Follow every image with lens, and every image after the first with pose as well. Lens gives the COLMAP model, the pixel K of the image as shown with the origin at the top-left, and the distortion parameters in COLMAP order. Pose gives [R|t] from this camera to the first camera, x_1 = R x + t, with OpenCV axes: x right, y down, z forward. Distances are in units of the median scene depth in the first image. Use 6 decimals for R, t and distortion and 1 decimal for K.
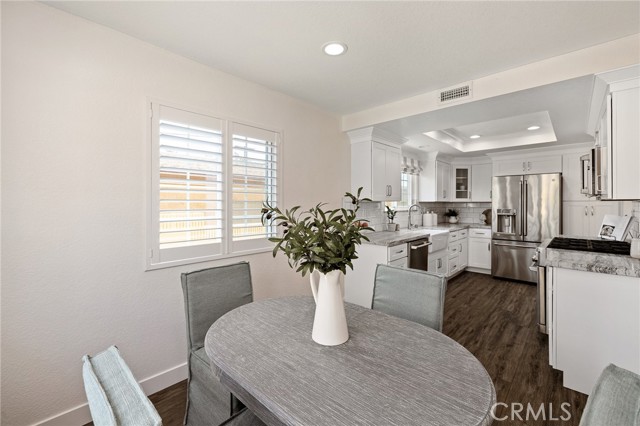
lens RADIAL K [[272.0, 0, 318.6], [0, 272.0, 204.8], [0, 0, 1]] dist [0.000762, 0.000099]
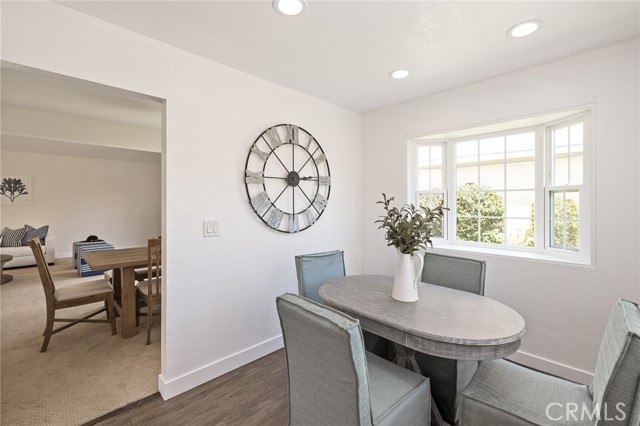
lens RADIAL K [[272.0, 0, 318.6], [0, 272.0, 204.8], [0, 0, 1]] dist [0.000762, 0.000099]
pose [[-0.998782, 0.000078, 0.049345, 0.154393], [0.000549, 0.999955, 0.009523, -0.006228], [-0.049342, 0.009539, -0.998736, 0.885565]]
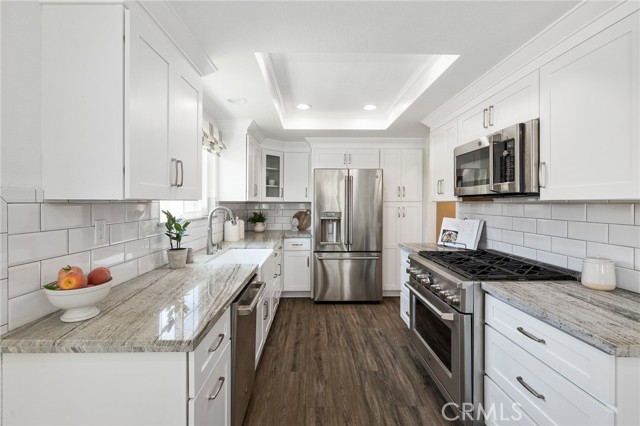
lens RADIAL K [[291.1, 0, 319.2], [0, 291.1, 203.8], [0, 0, 1]] dist [0.000849, 0.000036]
pose [[0.708102, -0.000404, 0.706110, 0.083801], [0.002099, 0.999997, -0.001533, -0.005108], [-0.706107, 0.002568, 0.708100, 0.434532]]
